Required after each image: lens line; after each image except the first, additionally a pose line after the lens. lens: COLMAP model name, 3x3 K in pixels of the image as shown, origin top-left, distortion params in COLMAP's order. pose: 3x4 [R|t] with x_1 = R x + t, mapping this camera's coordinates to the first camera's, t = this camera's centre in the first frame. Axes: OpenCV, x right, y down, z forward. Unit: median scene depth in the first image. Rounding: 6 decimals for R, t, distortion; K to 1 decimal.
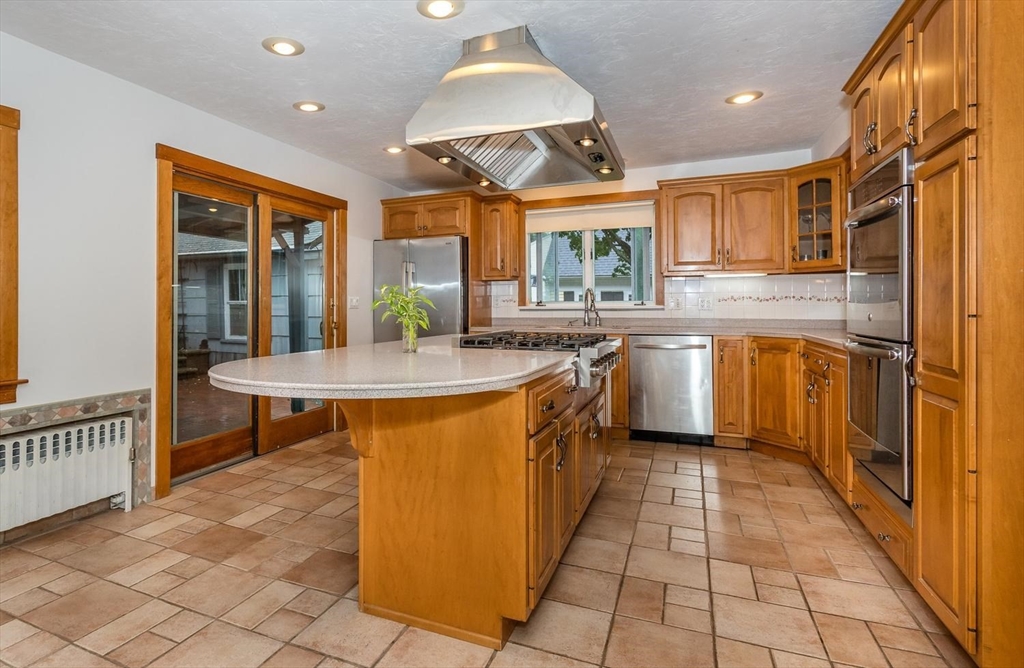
lens RADIAL K [[513.6, 0, 508.7], [0, 513.6, 304.1], [0, 0, 1]] dist [-0.000021, 0.000750]
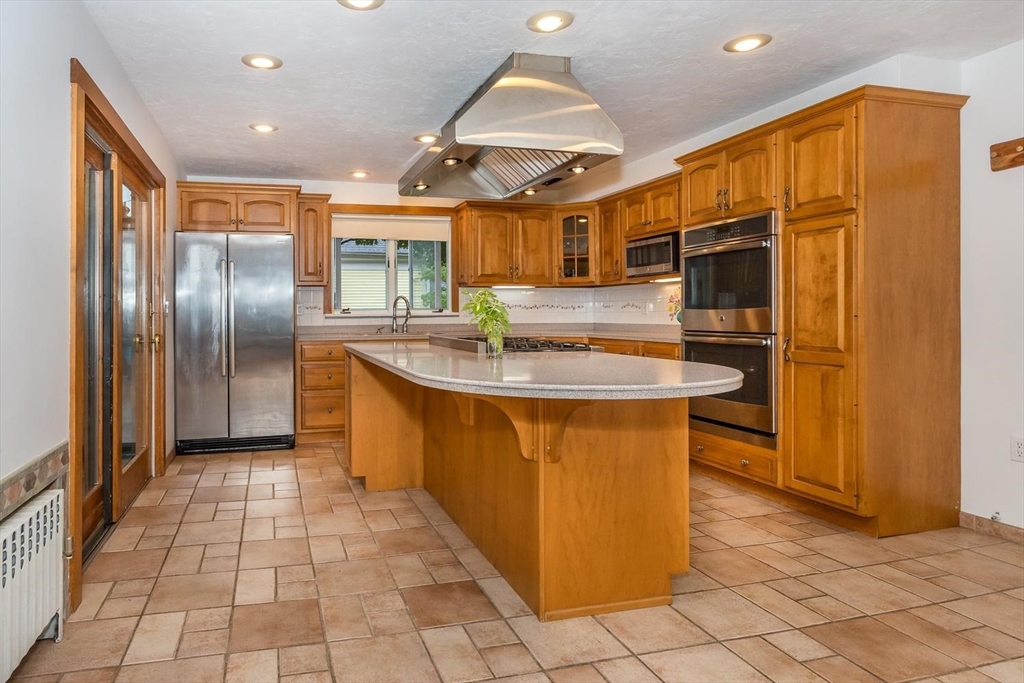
lens RADIAL K [[486.7, 0, 510.3], [0, 486.7, 311.6], [0, 0, 1]] dist [0.000524, 0.000835]
pose [[0.820437, -0.001458, 0.571735, -0.739054], [0.002042, 0.999998, -0.000380, 0.005217], [-0.571734, 0.001479, 0.820438, 0.230725]]
